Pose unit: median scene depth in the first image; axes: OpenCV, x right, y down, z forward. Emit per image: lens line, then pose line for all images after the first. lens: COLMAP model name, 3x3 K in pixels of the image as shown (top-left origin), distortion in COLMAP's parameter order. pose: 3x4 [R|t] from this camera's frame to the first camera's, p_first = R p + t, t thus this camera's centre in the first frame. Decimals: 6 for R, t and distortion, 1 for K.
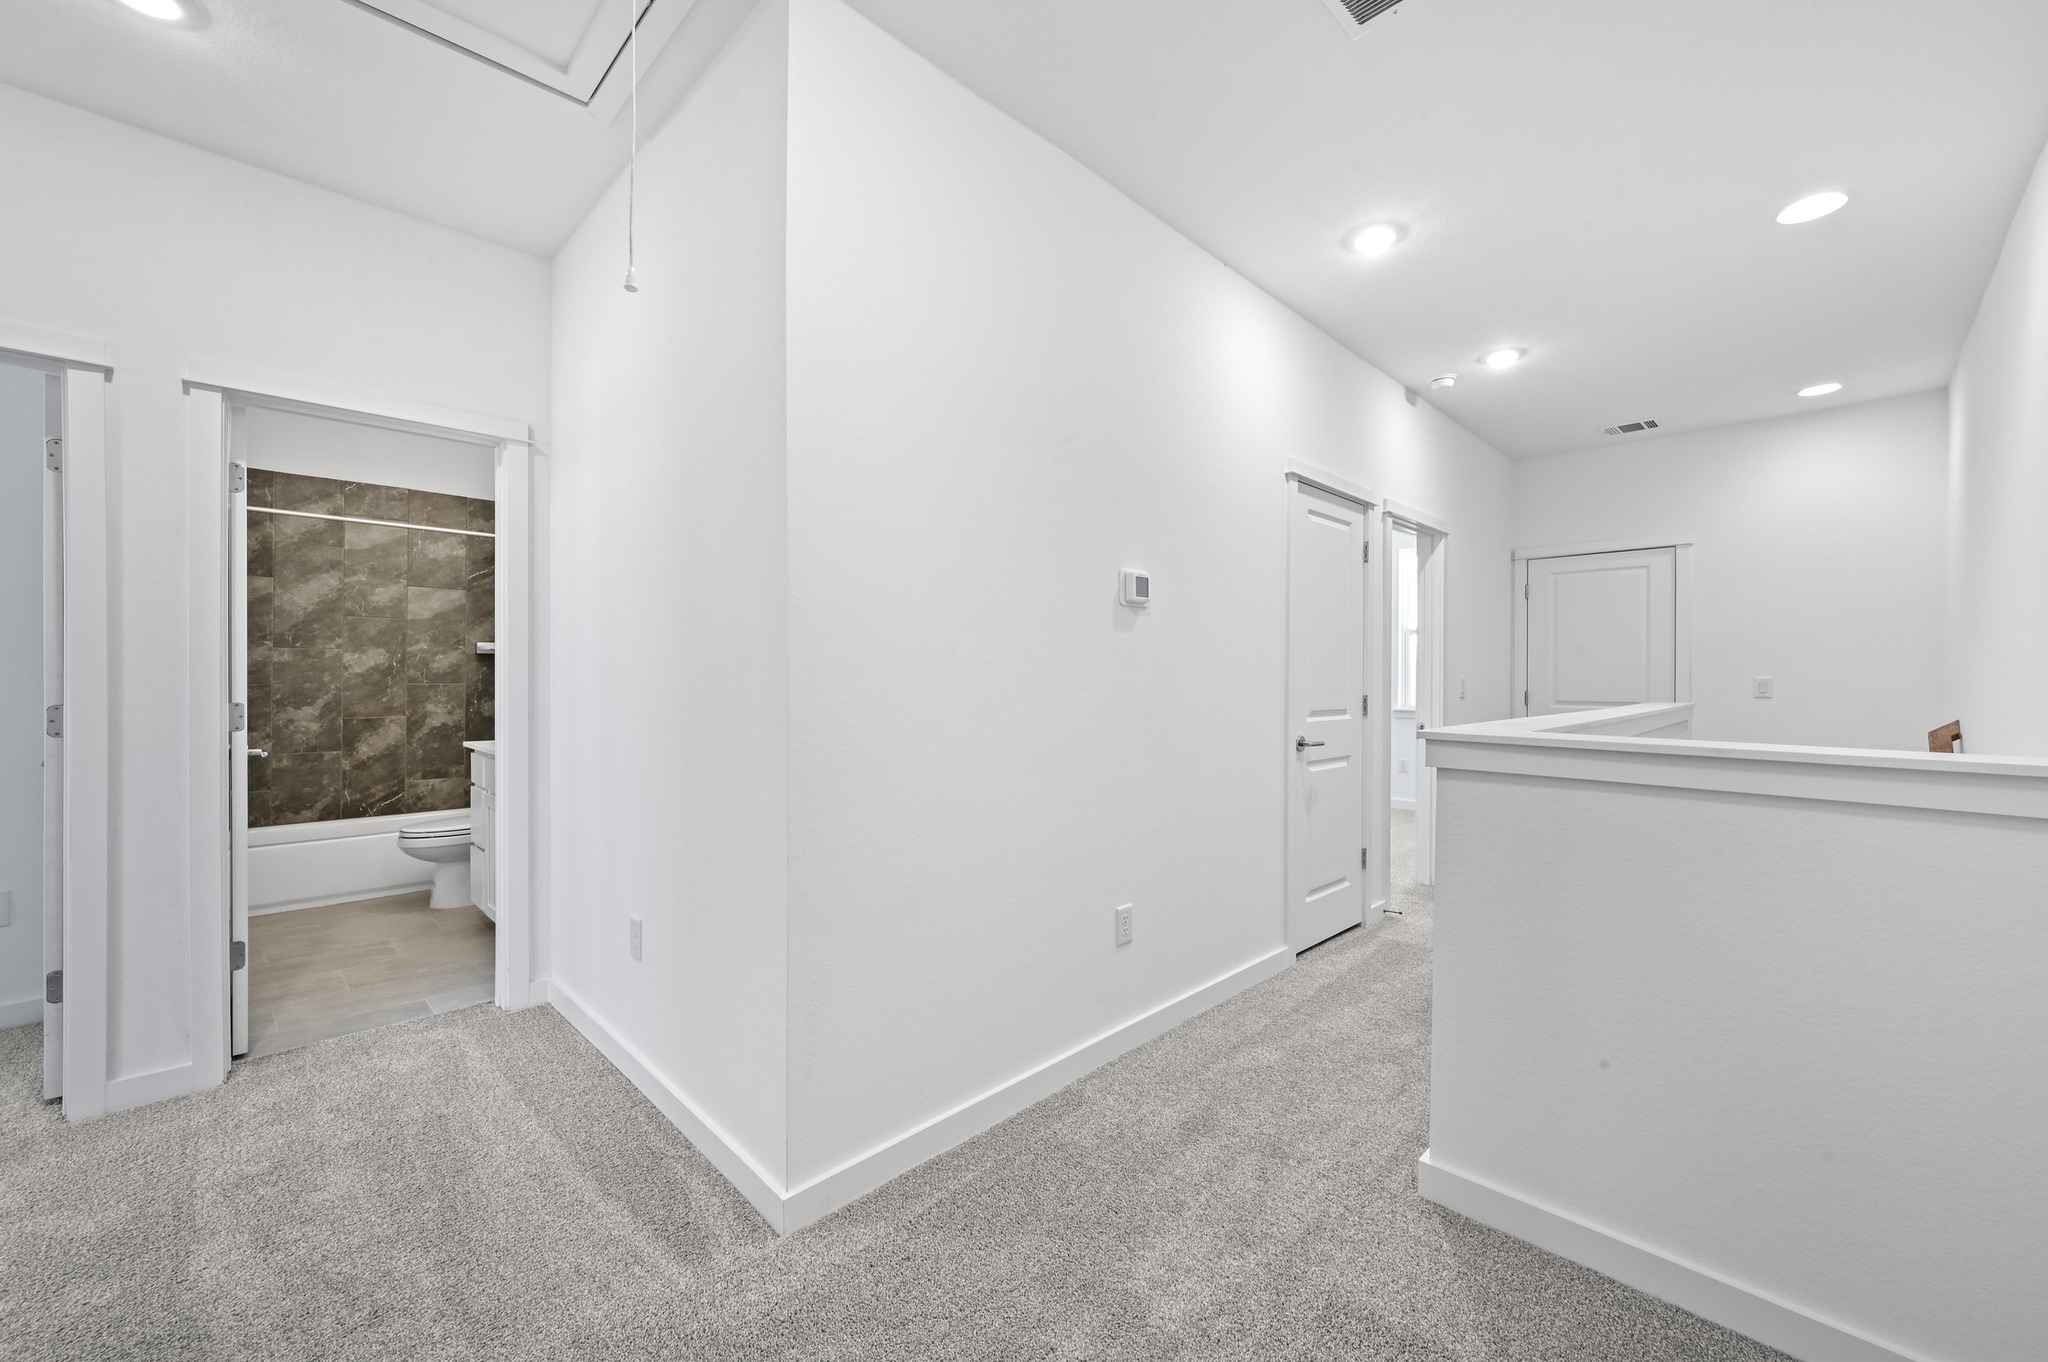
lens RADIAL K [[806.6, 0, 1020.4], [0, 806.6, 681.4], [0, 0, 1]] dist [0.003459, 0.001183]
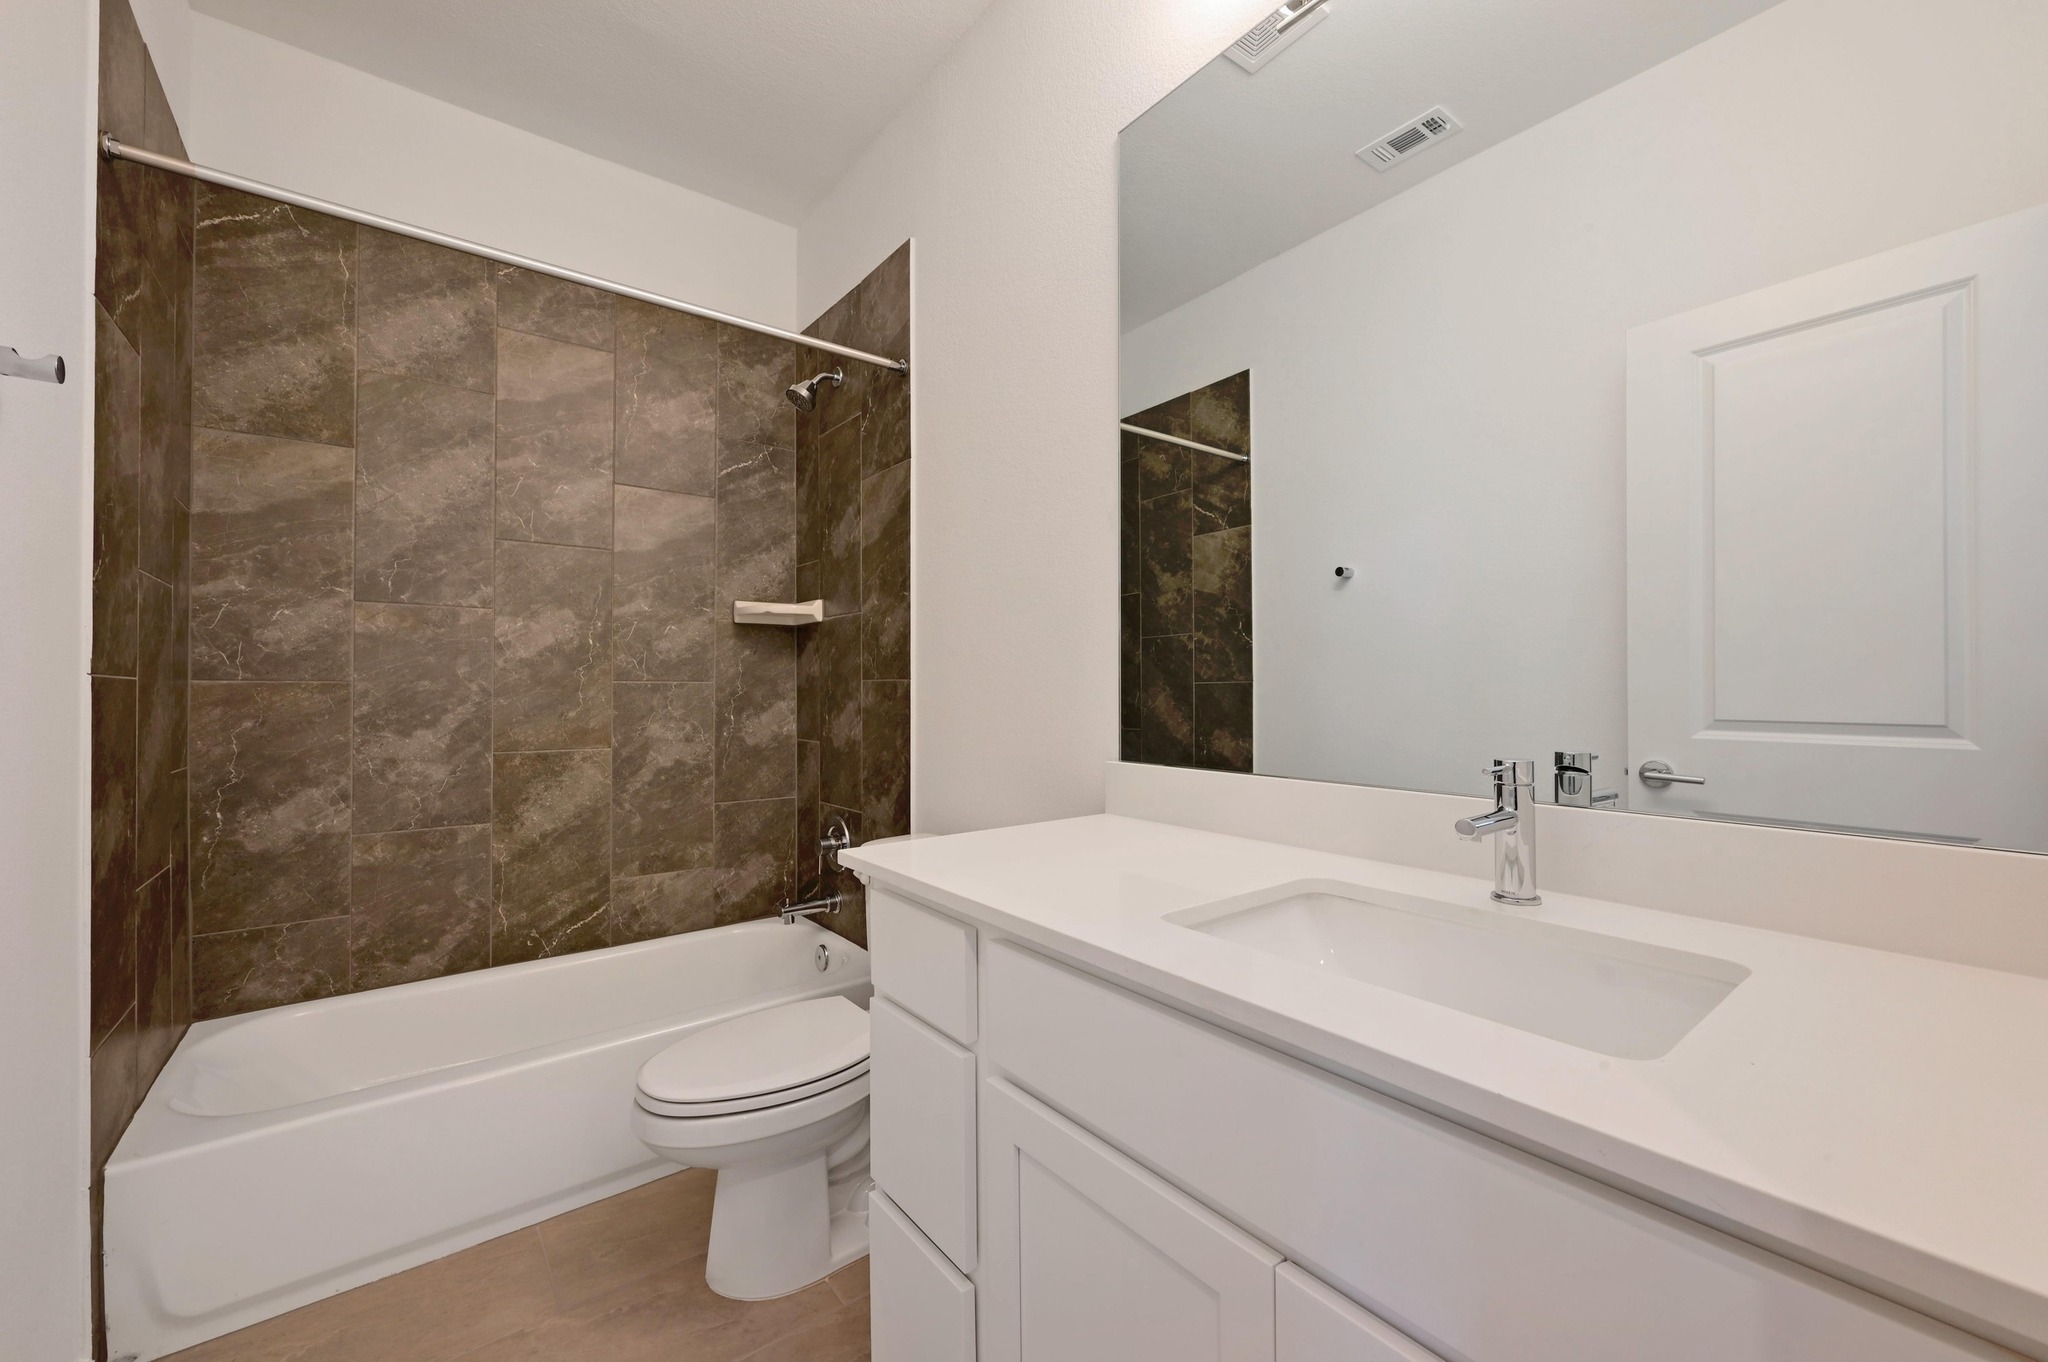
lens RADIAL K [[806.6, 0, 1028.4], [0, 806.6, 687.0], [0, 0, 1]] dist [0.003459, 0.001183]
pose [[0.993390, 0.003053, -0.114746, -0.464961], [-0.002432, 0.999982, 0.005553, 0.002762], [0.114761, -0.005237, 0.993379, 0.556998]]
